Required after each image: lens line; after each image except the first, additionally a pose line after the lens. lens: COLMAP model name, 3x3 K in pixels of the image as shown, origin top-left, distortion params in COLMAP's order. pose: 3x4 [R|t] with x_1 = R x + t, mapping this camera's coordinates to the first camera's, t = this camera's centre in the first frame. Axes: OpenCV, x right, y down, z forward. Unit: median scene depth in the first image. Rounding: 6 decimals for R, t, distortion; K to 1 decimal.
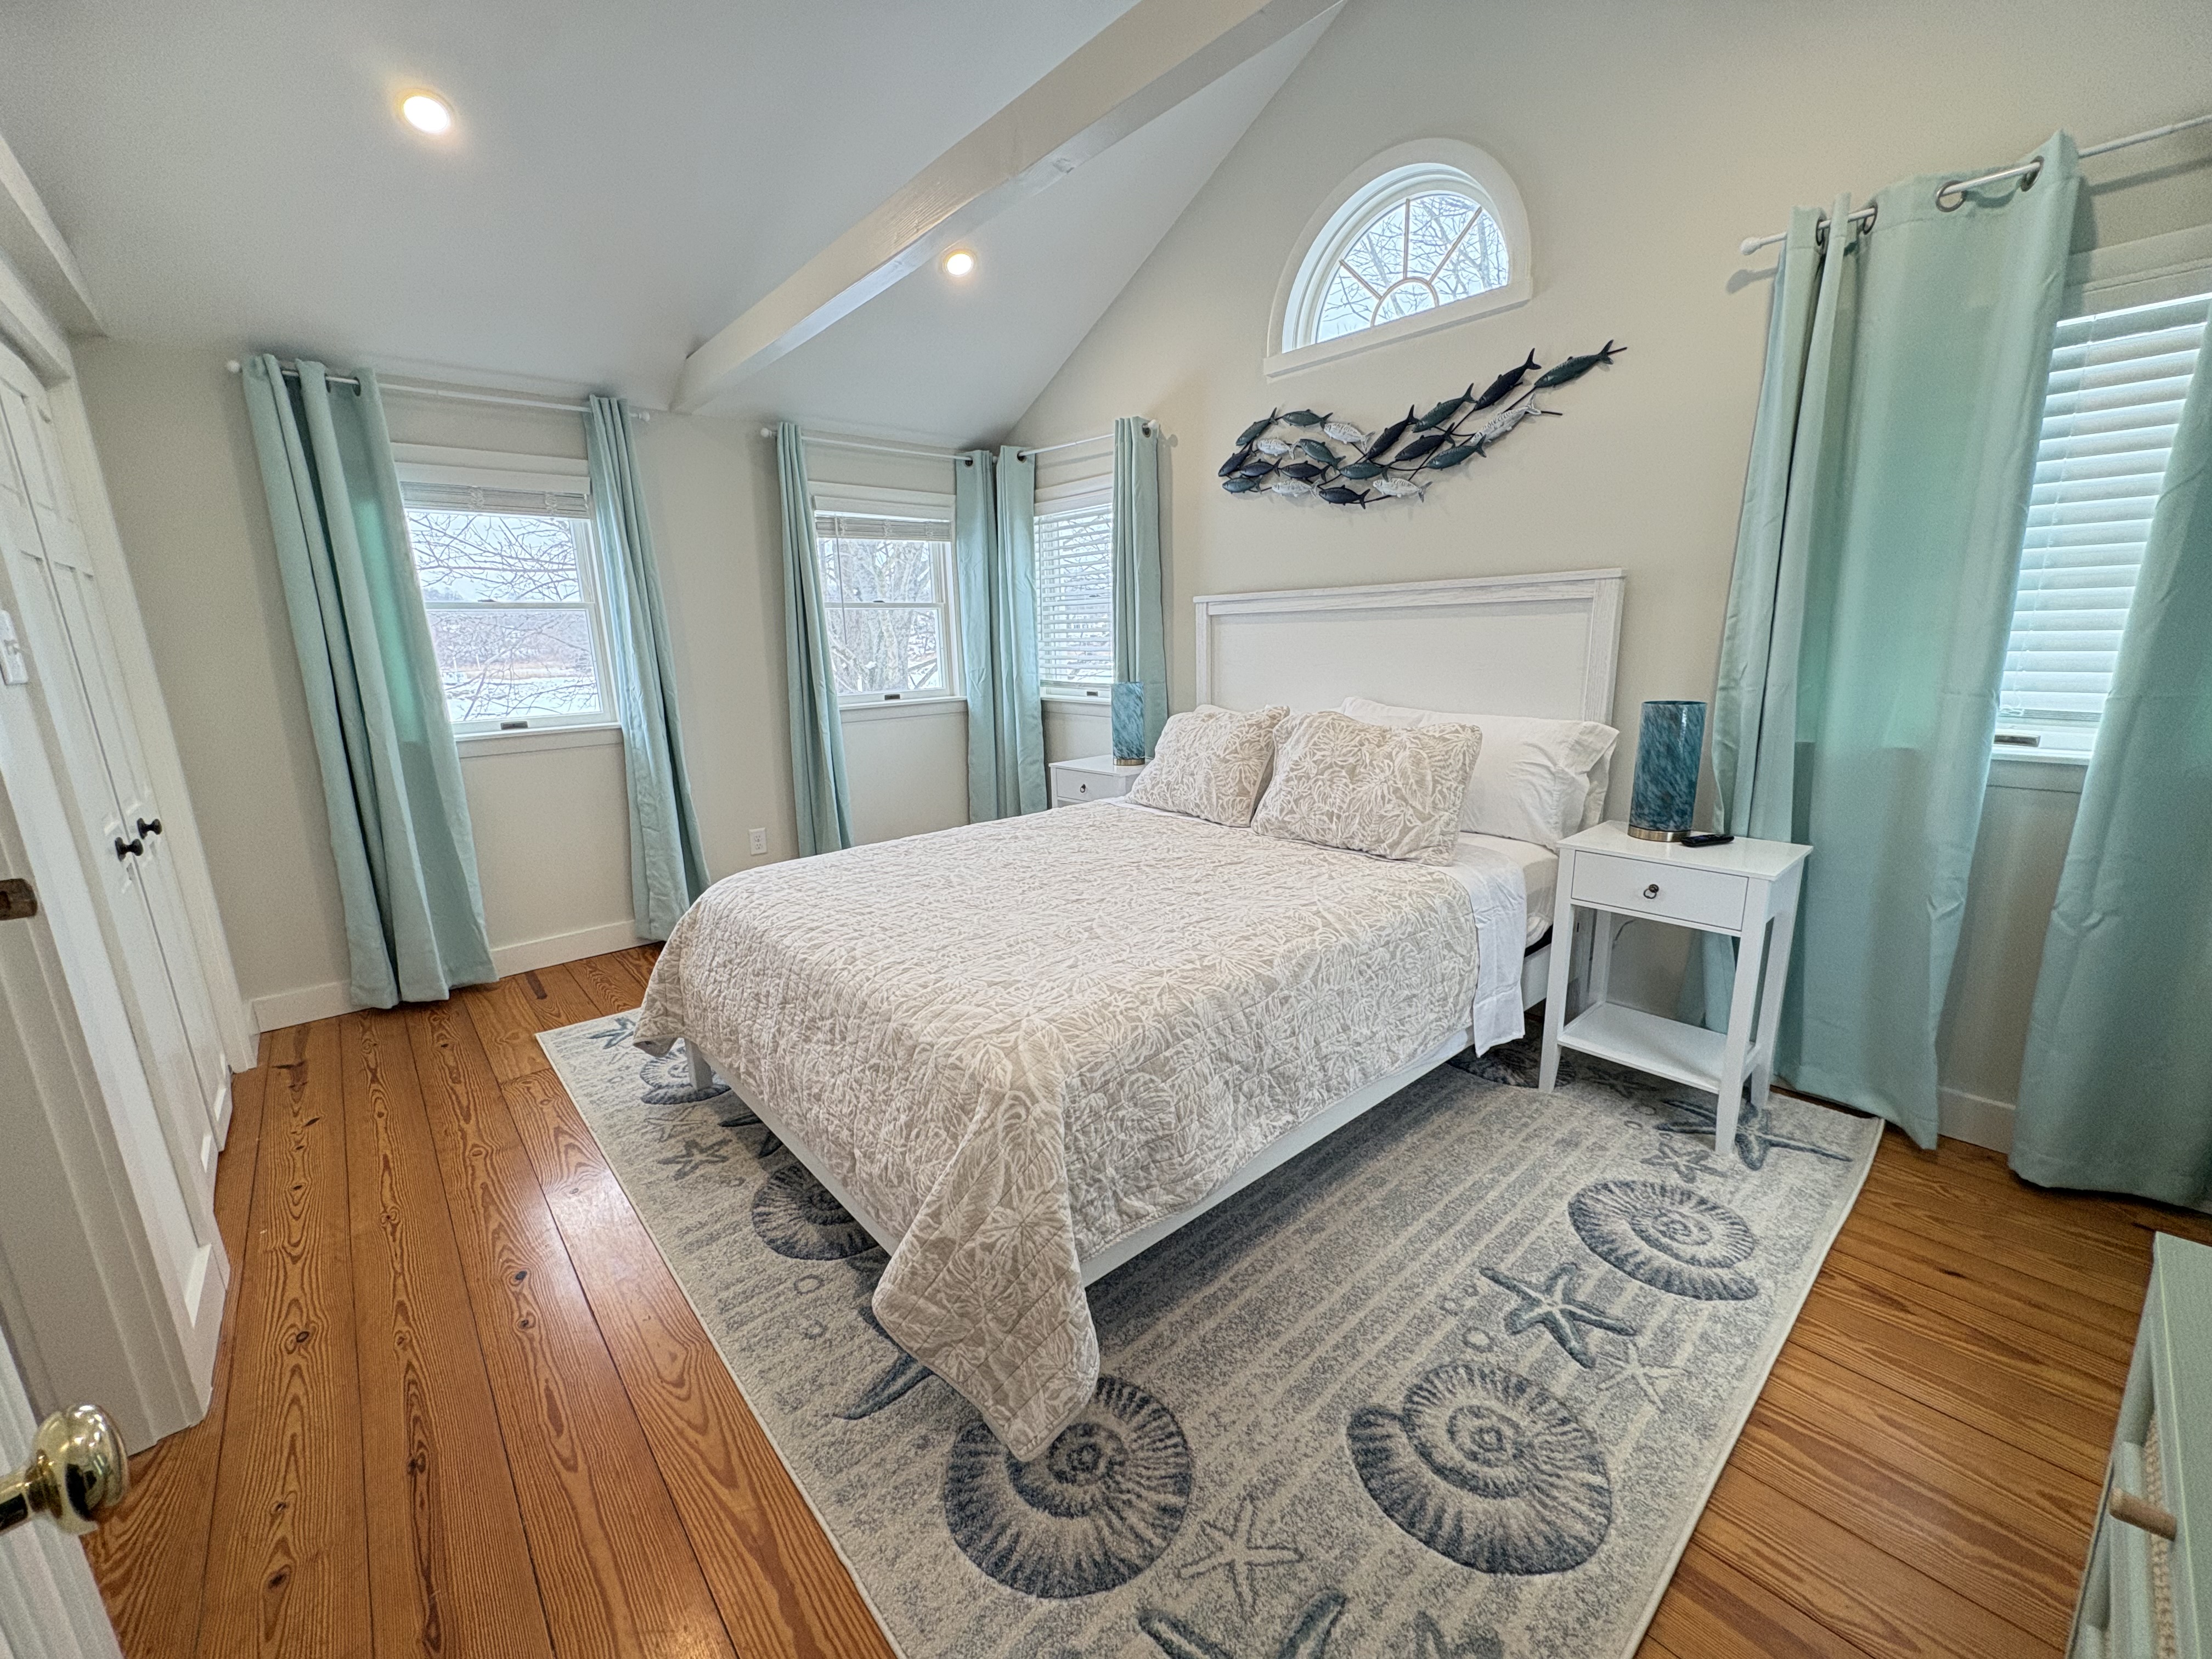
lens RADIAL K [[878.7, 0, 1109.4], [0, 878.7, 826.5], [0, 0, 1]] dist [-0.000645, -0.000254]
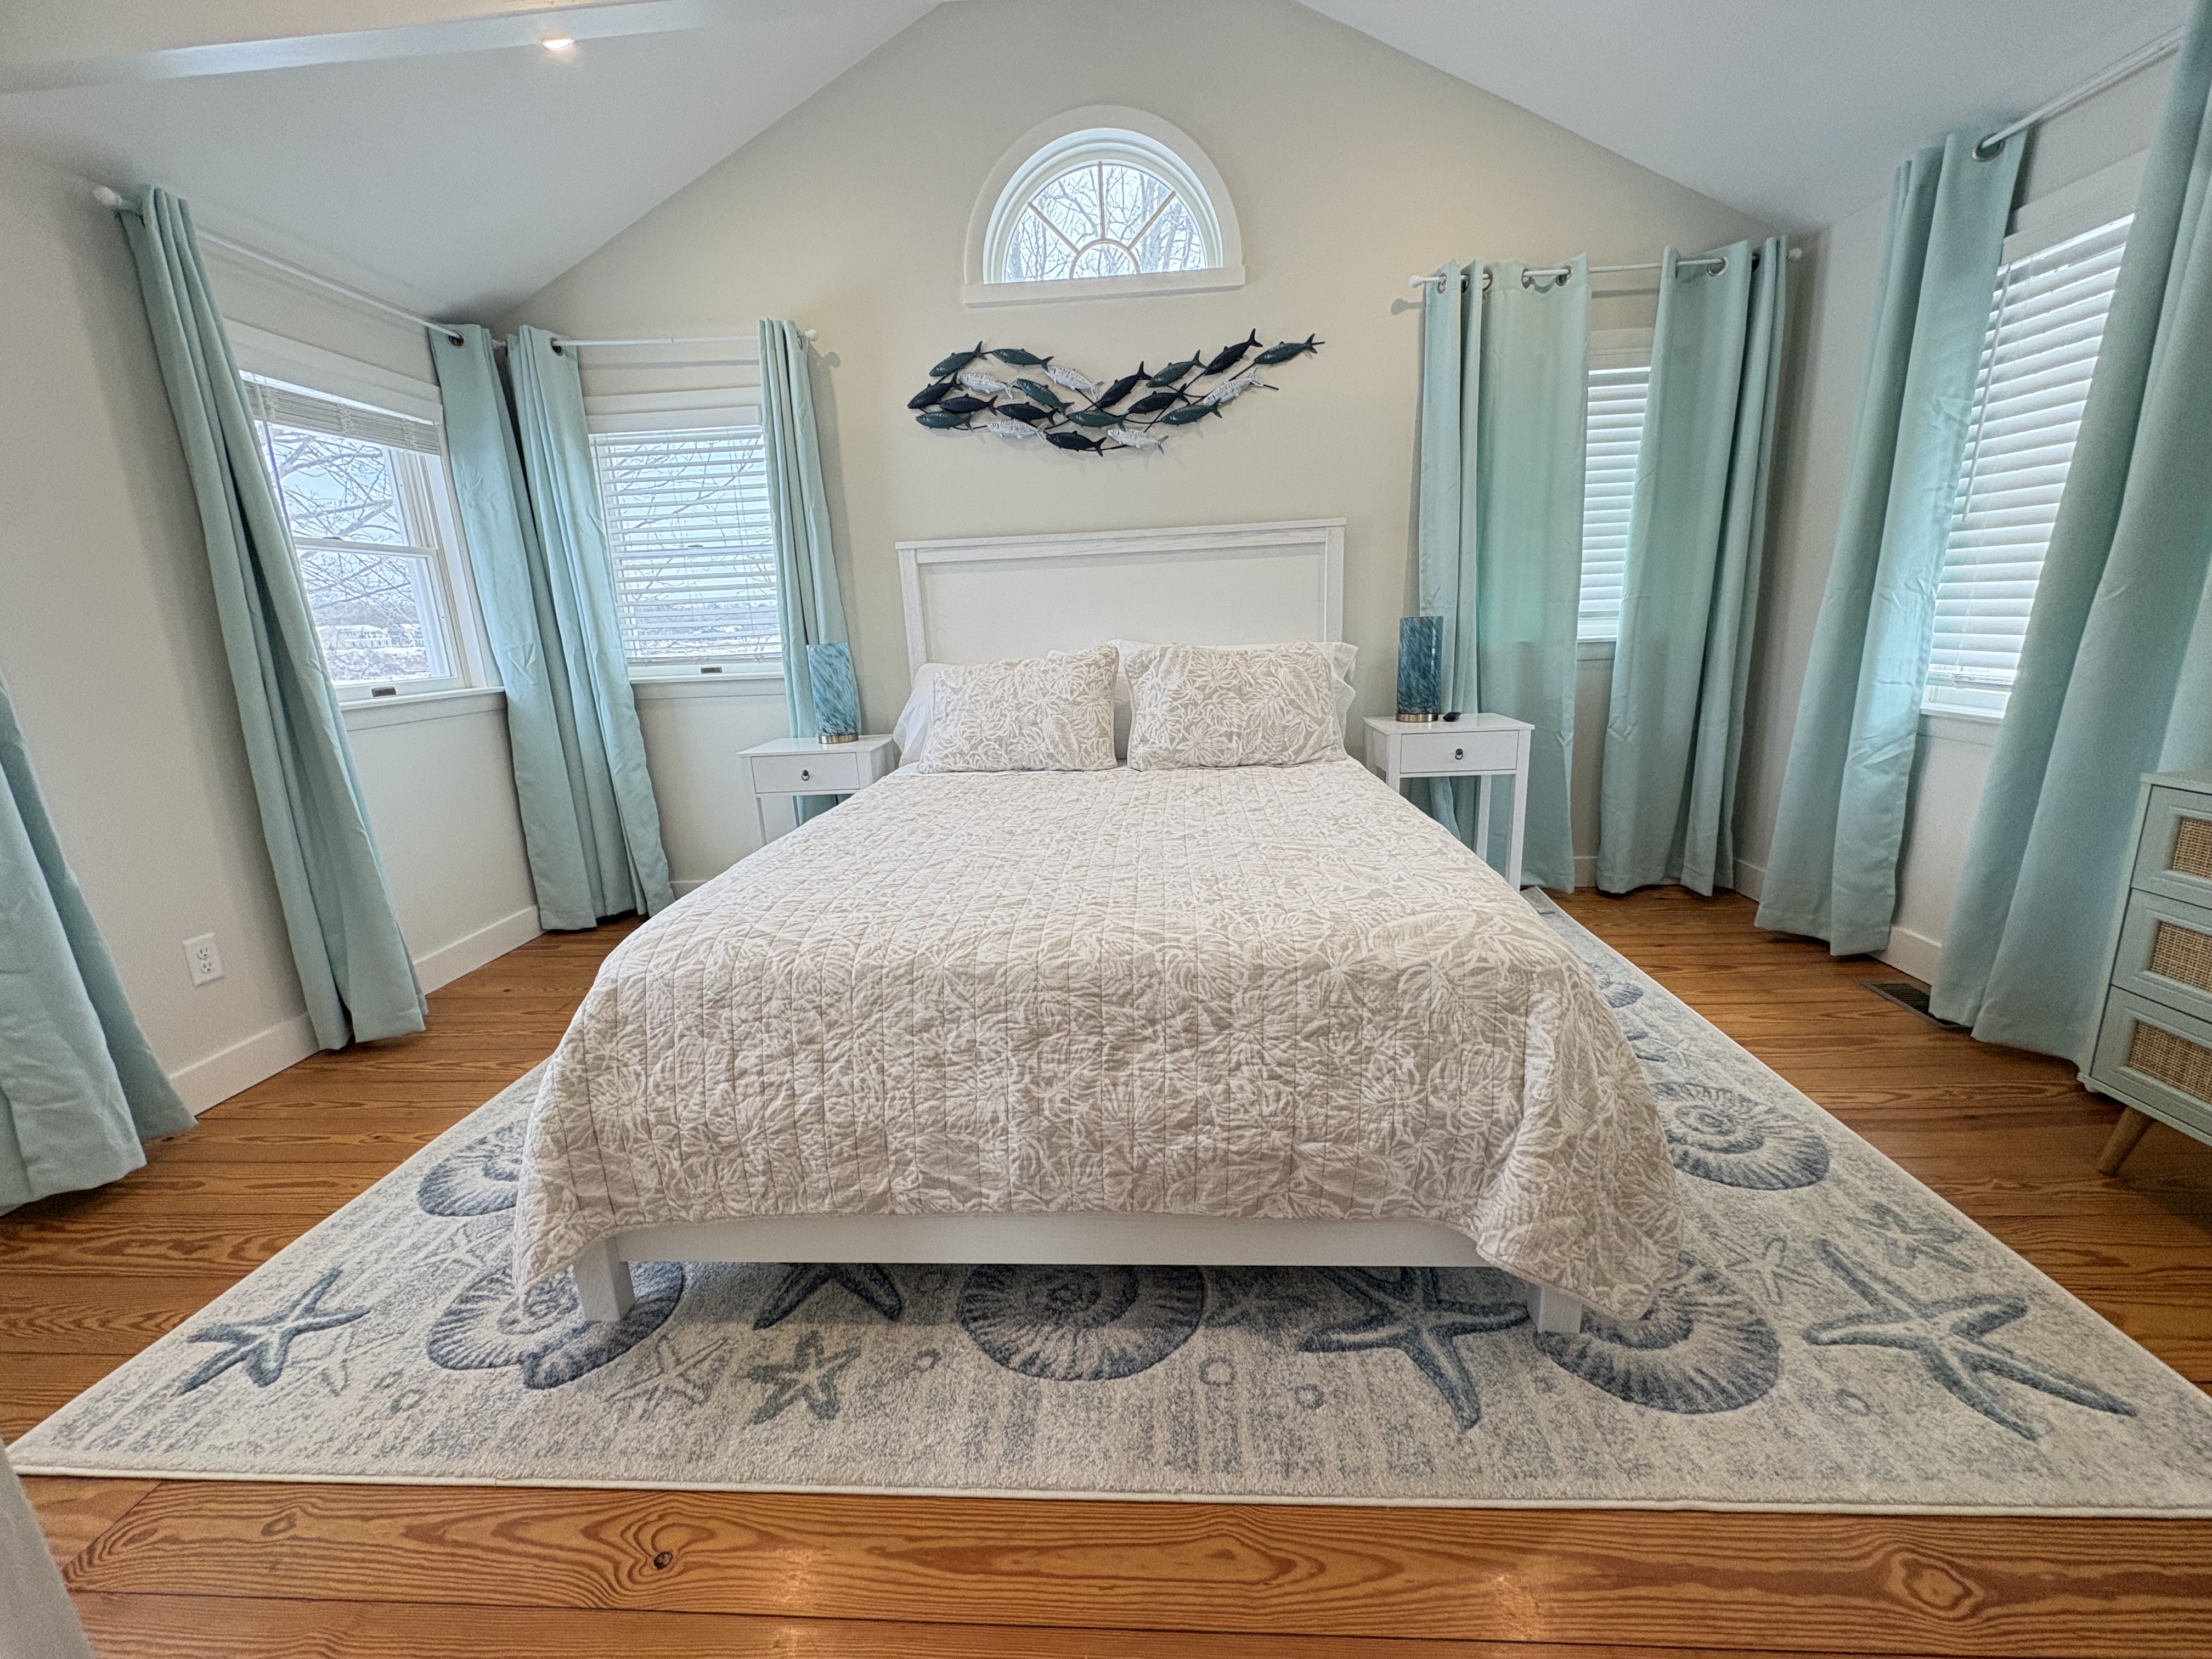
lens RADIAL K [[878.7, 0, 1106.4], [0, 878.7, 825.2], [0, 0, 1]] dist [-0.000645, -0.000254]
pose [[0.706743, -0.169878, 0.686772, -0.501898], [0.178558, 0.982147, 0.059191, 0.003870], [-0.684567, 0.080796, 0.724459, 0.292236]]
